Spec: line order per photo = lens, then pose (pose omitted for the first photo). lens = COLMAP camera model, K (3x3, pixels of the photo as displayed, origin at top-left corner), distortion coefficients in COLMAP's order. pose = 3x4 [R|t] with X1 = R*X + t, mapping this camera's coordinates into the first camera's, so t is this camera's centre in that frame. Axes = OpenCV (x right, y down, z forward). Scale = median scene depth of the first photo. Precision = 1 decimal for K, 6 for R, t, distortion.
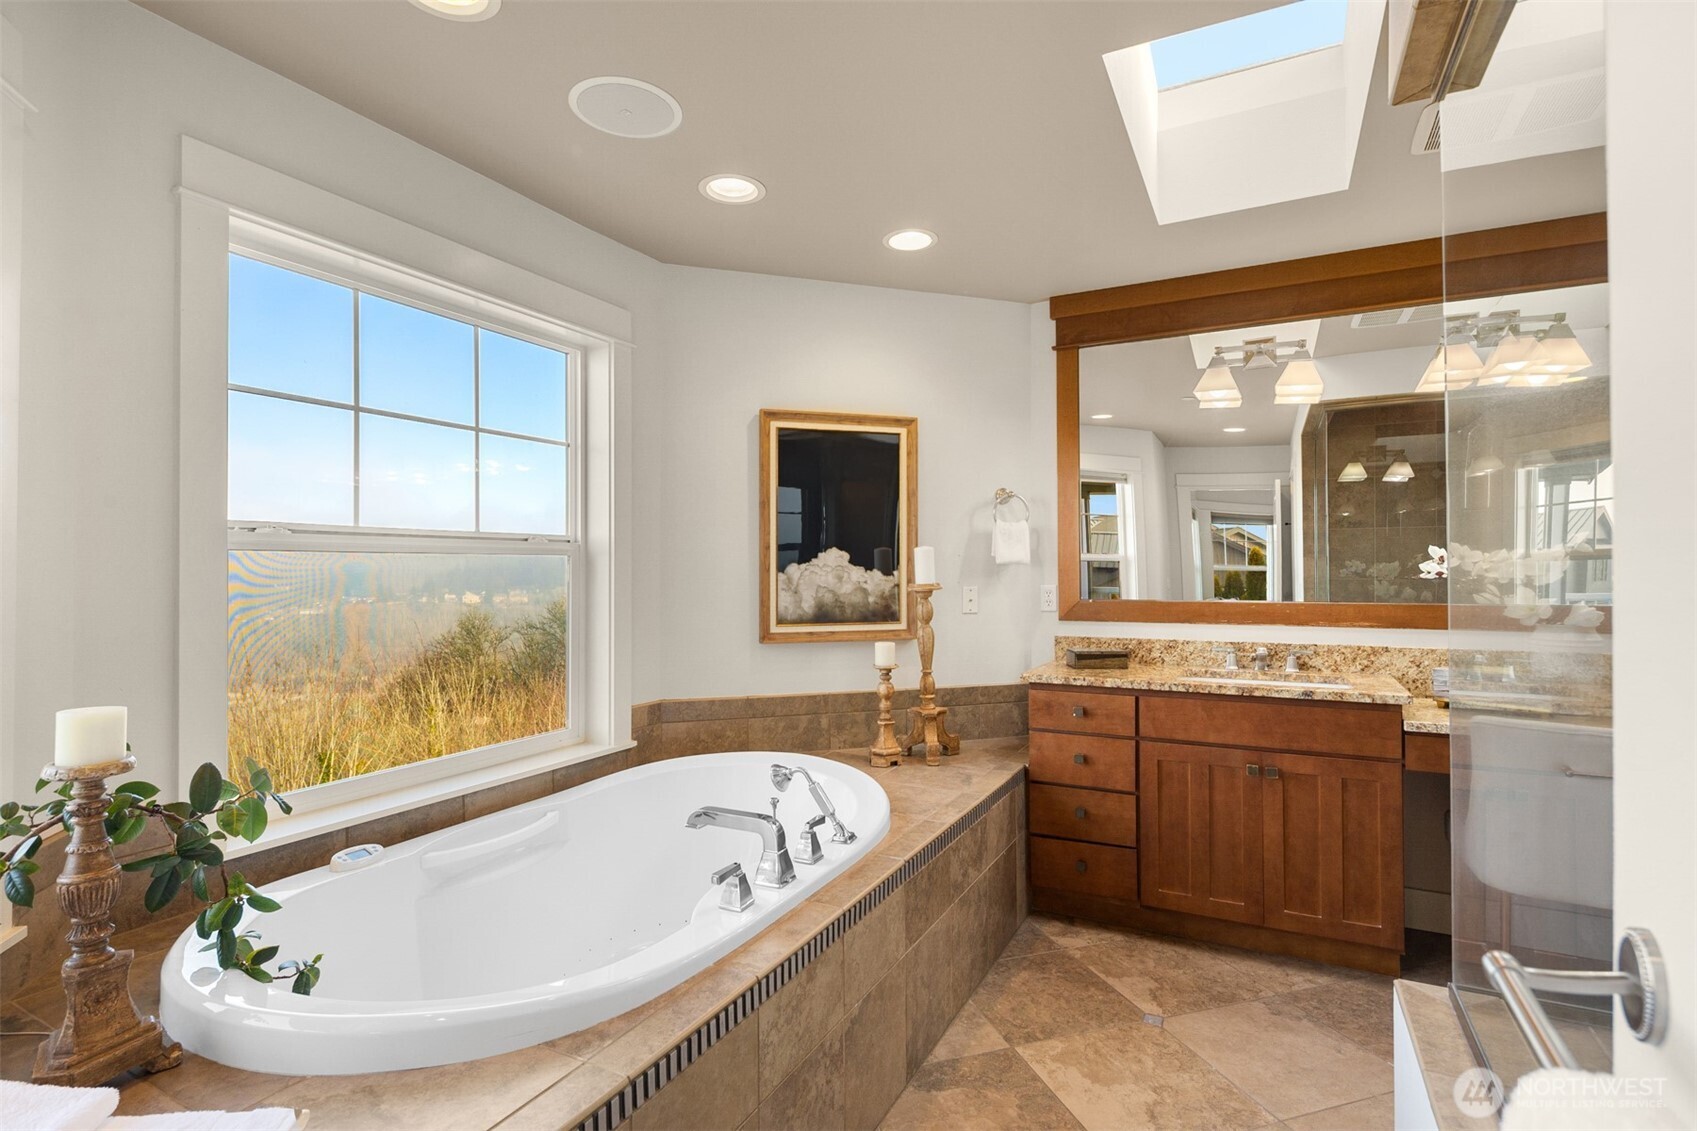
lens RADIAL K [[817.2, 0, 848.5], [0, 817.2, 565.5], [0, 0, 1]] dist [0.001357, -0.008312]
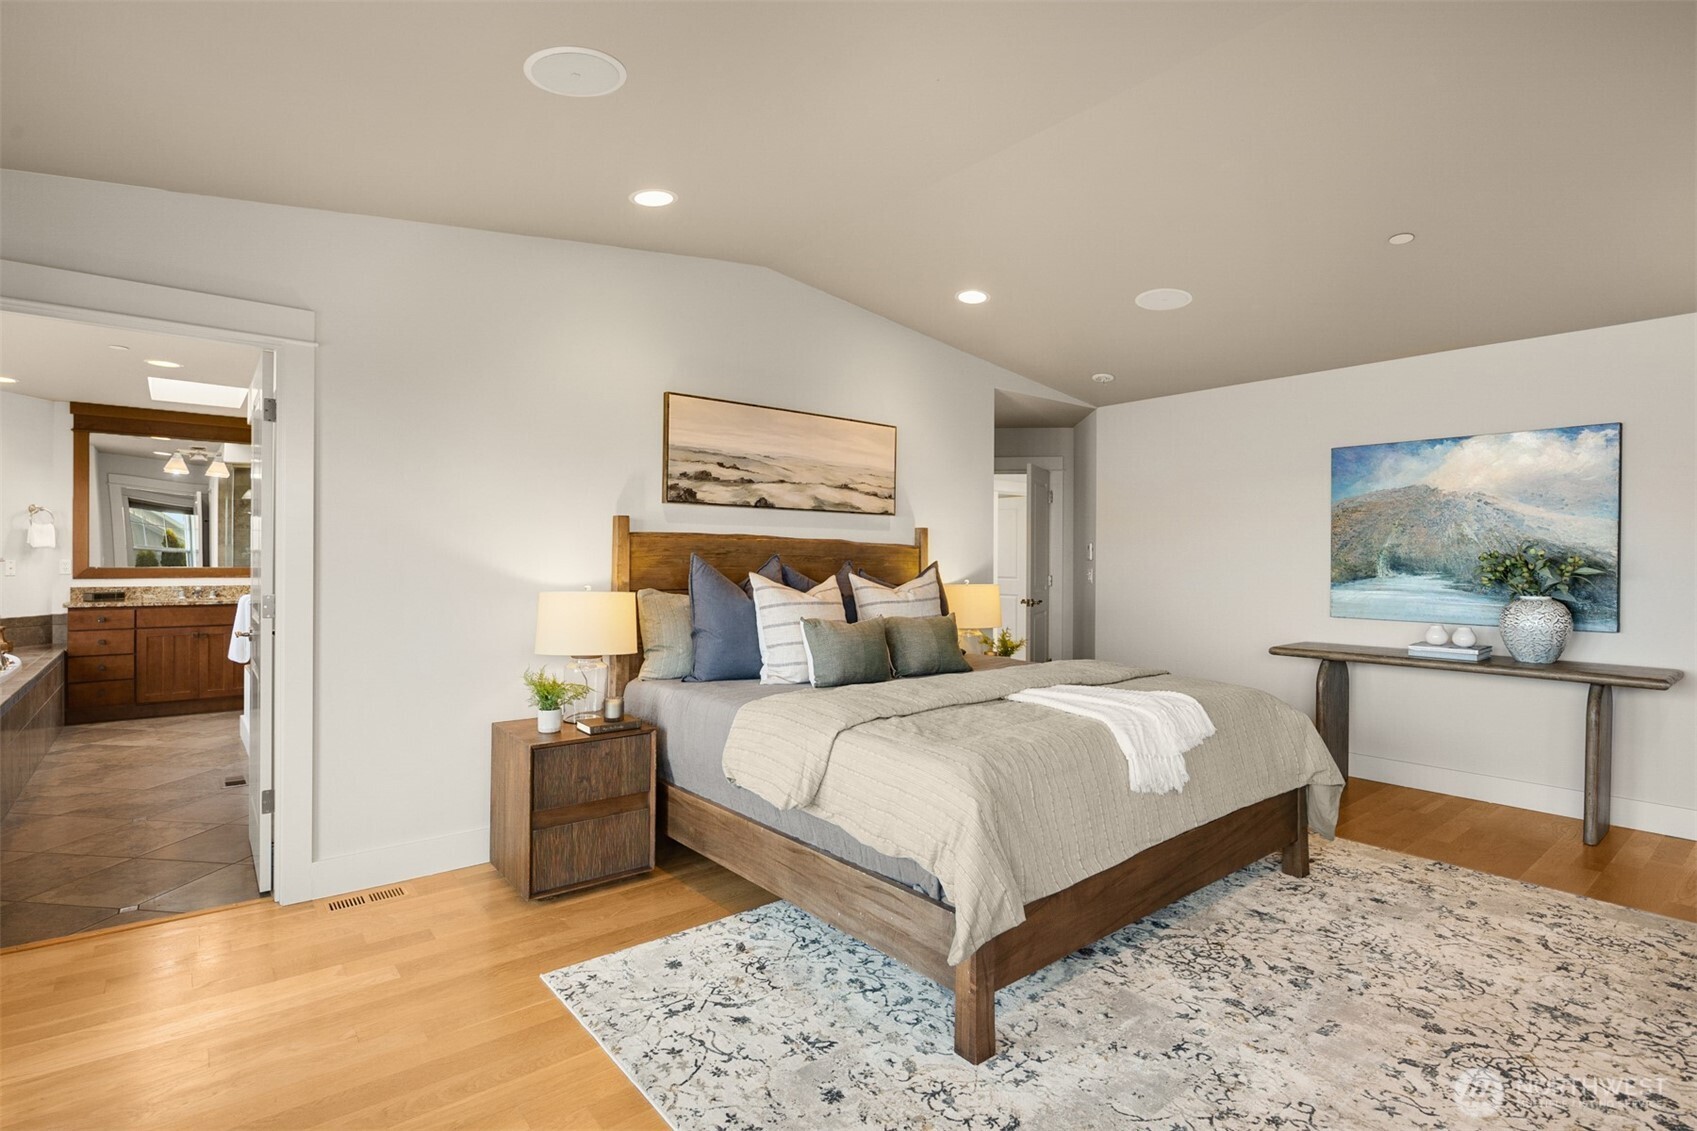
lens RADIAL K [[817.2, 0, 848.5], [0, 817.2, 565.5], [0, 0, 1]] dist [0.001357, -0.008312]
pose [[0.393127, 0.003373, 0.919478, -0.856184], [-0.023007, 0.999716, 0.006169, -0.016616], [-0.919196, -0.023580, 0.393093, -1.532253]]
